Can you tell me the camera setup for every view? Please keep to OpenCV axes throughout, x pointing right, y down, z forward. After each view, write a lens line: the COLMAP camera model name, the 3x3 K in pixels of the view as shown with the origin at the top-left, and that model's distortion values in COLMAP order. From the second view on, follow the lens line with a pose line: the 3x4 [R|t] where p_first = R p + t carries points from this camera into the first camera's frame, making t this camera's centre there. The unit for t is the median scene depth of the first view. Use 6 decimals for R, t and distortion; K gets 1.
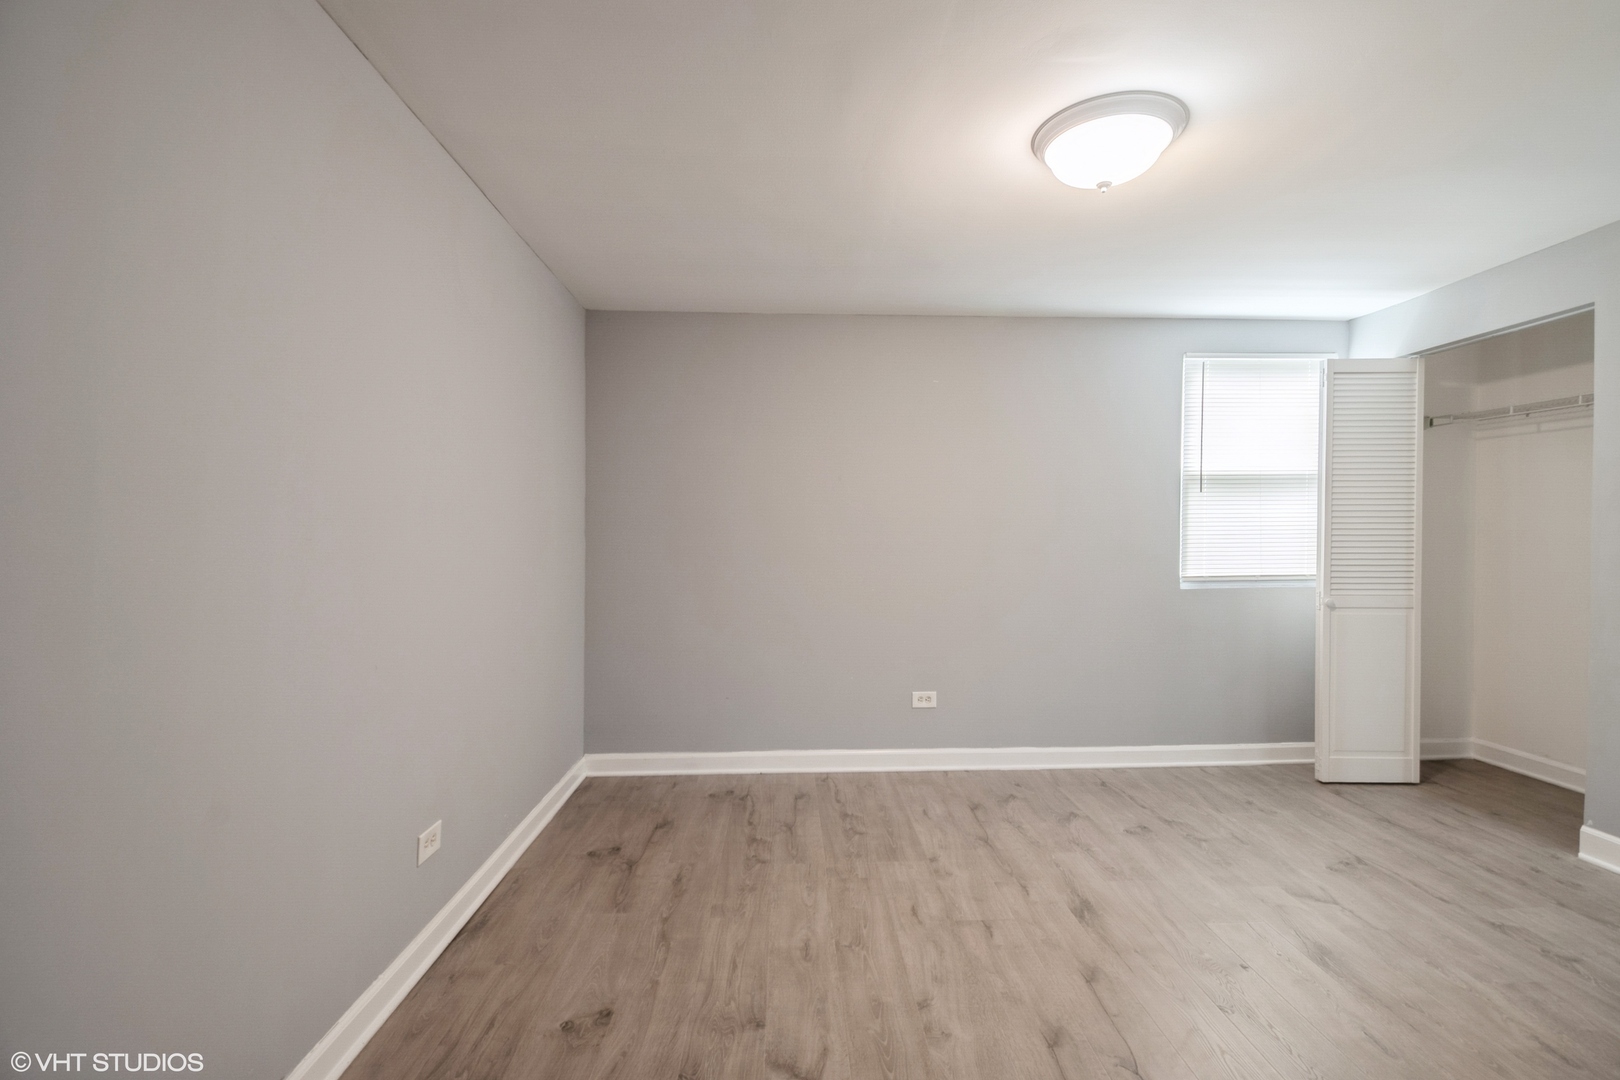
lens RADIAL K [[732.2, 0, 828.9], [0, 732.2, 542.1], [0, 0, 1]] dist [0.010078, -0.011095]
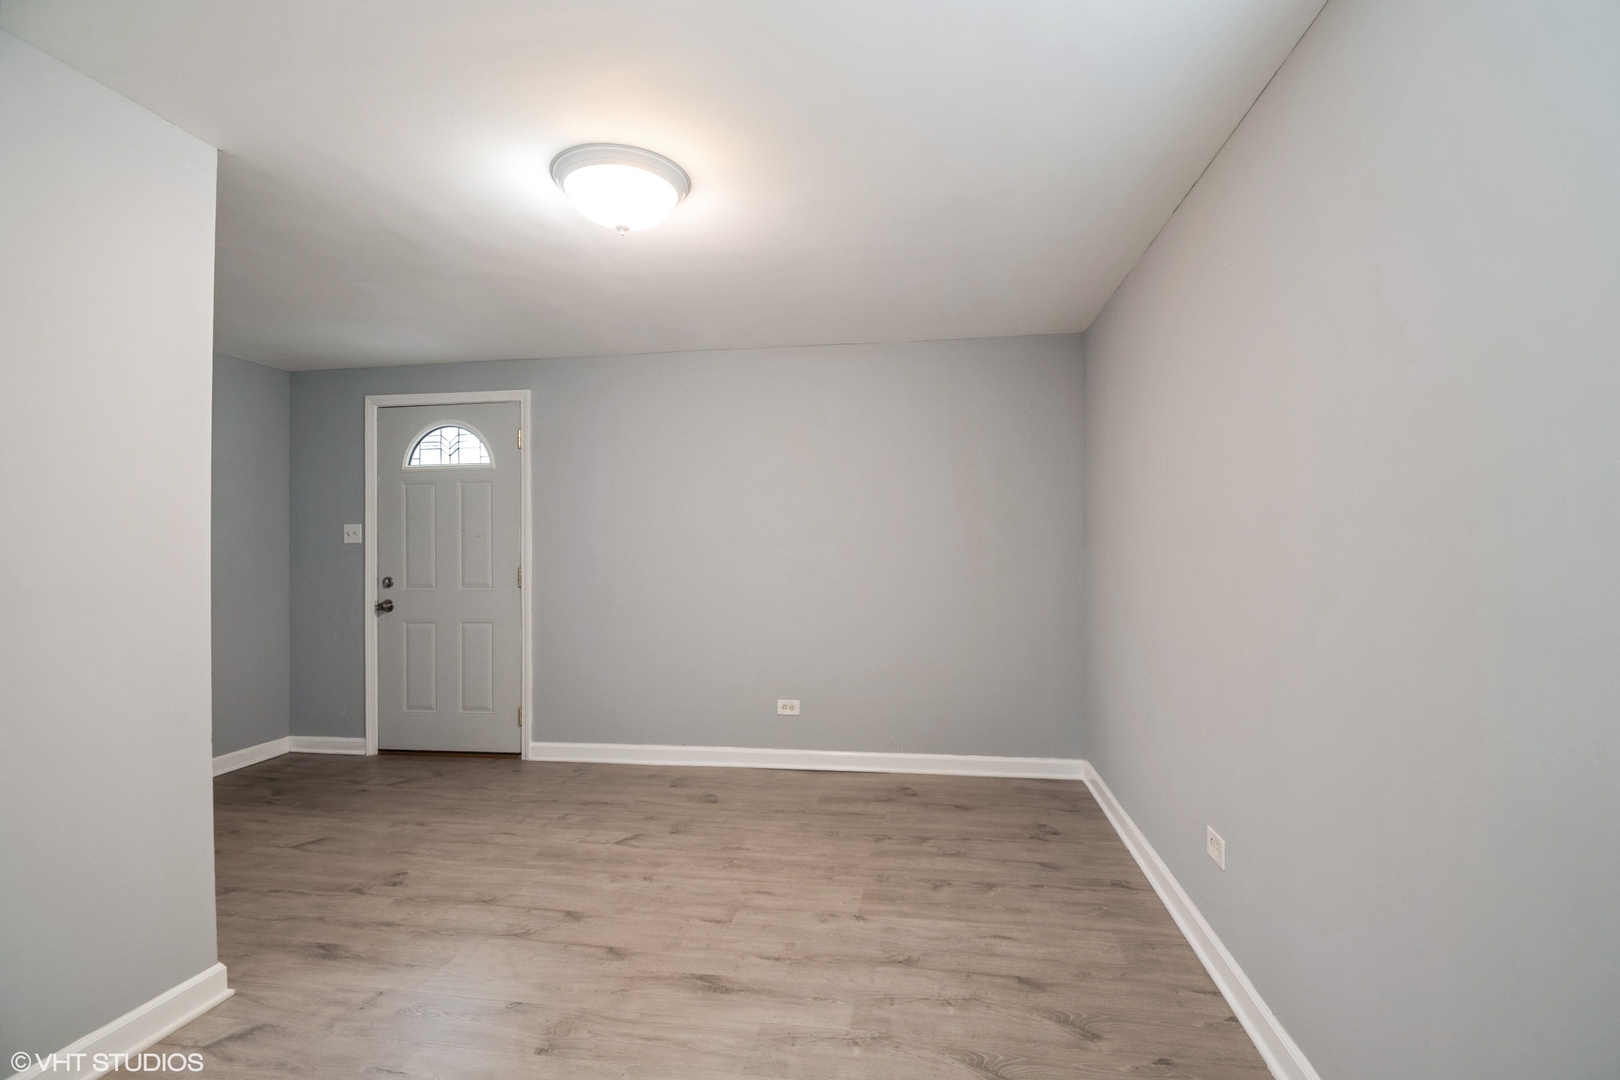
lens RADIAL K [[732.2, 0, 806.0], [0, 732.2, 548.2], [0, 0, 1]] dist [0.010078, -0.011095]
pose [[-0.220603, 0.008364, -0.975328, 0.978056], [-0.006692, 0.999927, 0.010089, -0.018990], [0.975341, 0.008753, -0.220531, 1.088251]]
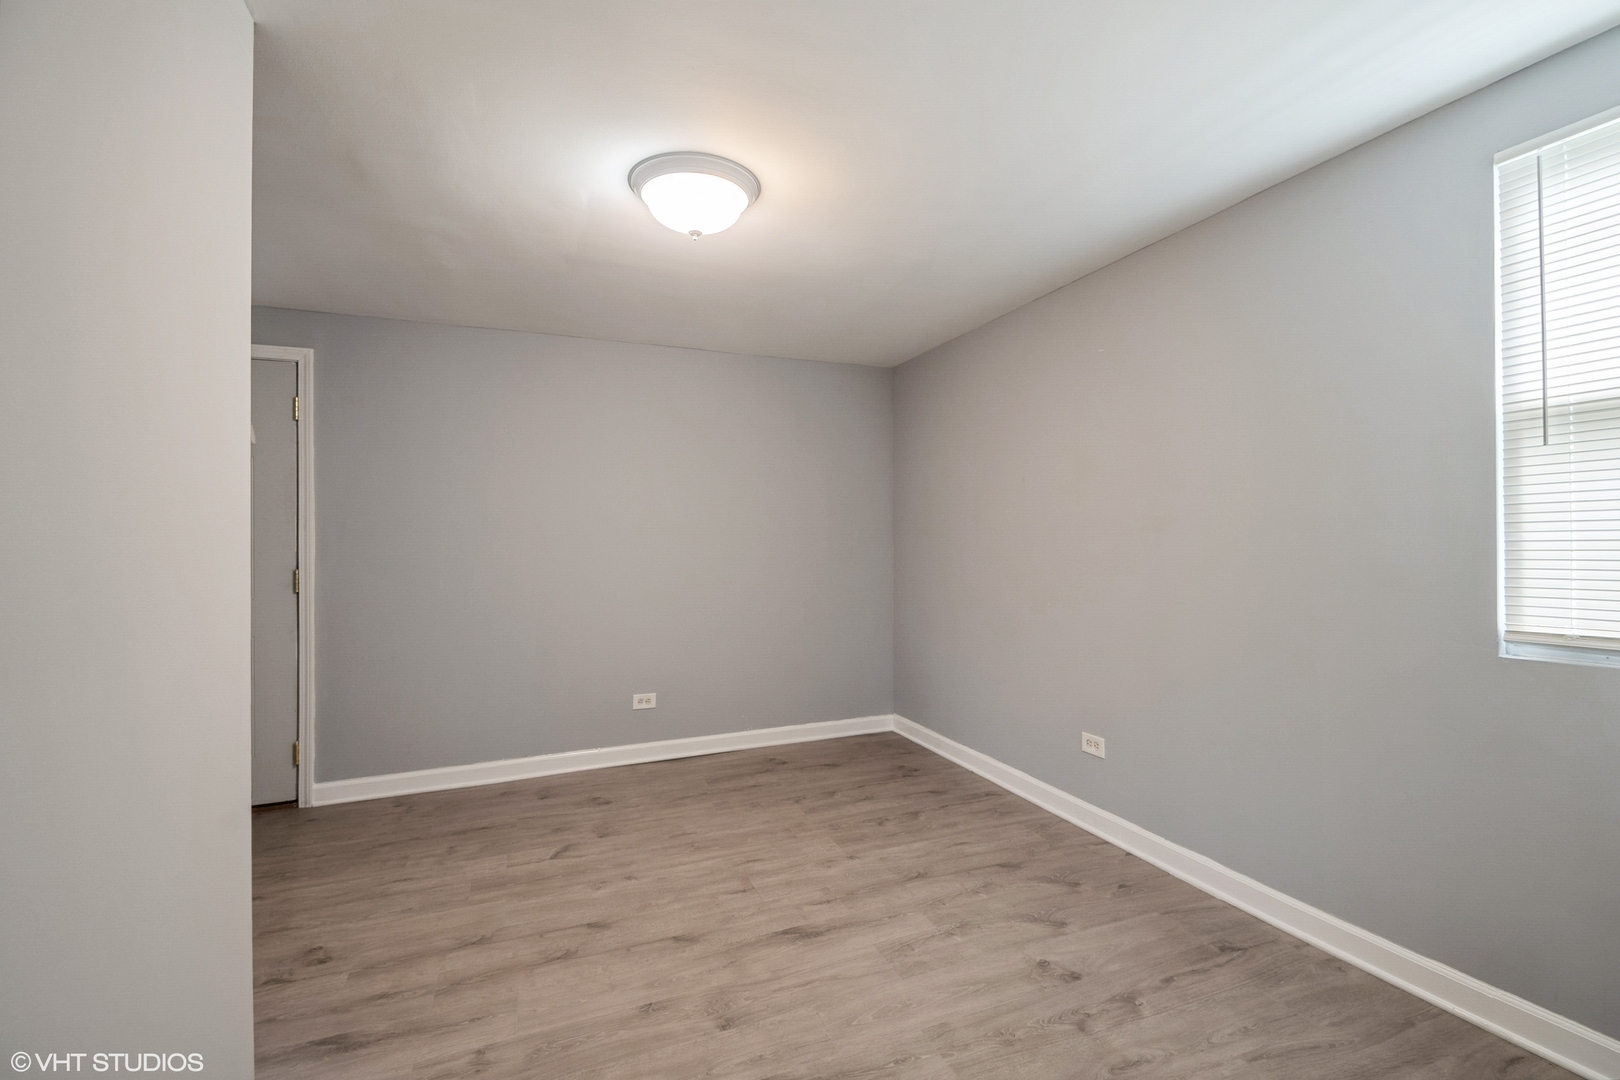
lens RADIAL K [[732.2, 0, 808.9], [0, 732.2, 532.4], [0, 0, 1]] dist [0.010078, -0.011095]
pose [[0.318902, -0.007736, -0.947756, 1.062749], [-0.004660, 0.999942, -0.009730, -0.012215], [0.947776, 0.007519, 0.318848, 0.589157]]
